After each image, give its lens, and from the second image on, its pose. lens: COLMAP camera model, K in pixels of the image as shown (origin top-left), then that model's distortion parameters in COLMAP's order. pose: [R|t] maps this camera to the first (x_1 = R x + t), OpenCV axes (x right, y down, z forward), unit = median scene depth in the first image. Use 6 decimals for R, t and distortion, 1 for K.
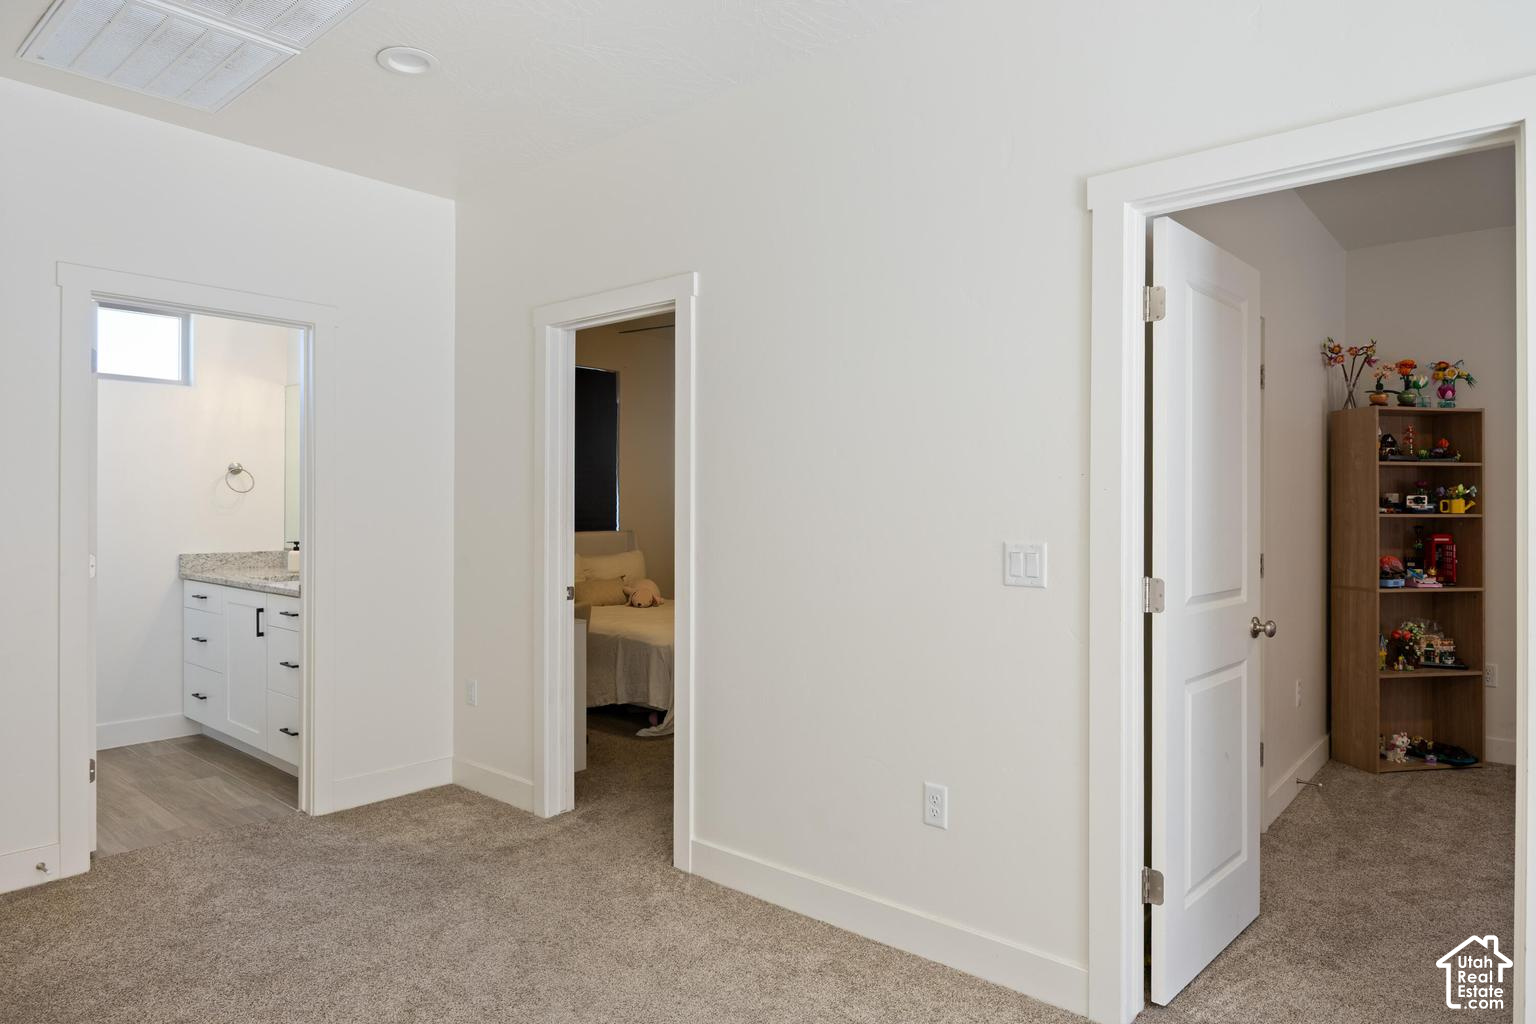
lens RADIAL K [[989.1, 0, 775.5], [0, 989.1, 507.1], [0, 0, 1]] dist [0.004090, -0.003453]
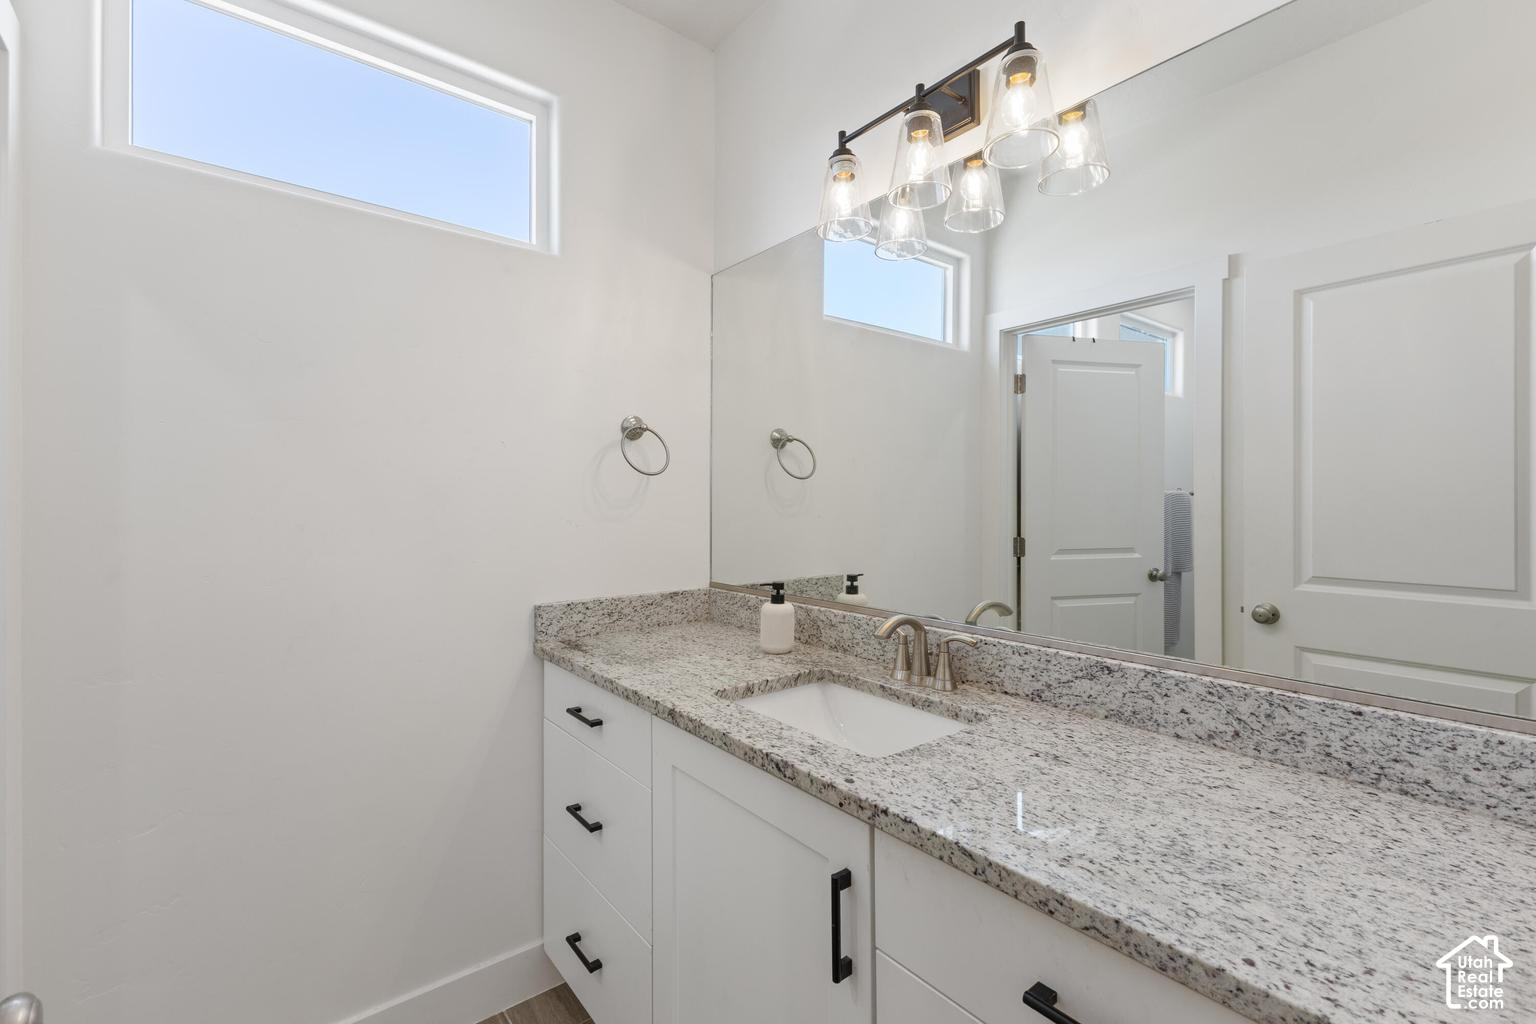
lens RADIAL K [[676.9, 0, 760.6], [0, 676.9, 507.9], [0, 0, 1]] dist [-0.004784, -0.000950]
pose [[0.985402, 0.001262, -0.170237, -0.422992], [-0.000258, 0.999982, 0.005916, -0.000628], [0.170241, -0.005785, 0.985385, 0.672418]]
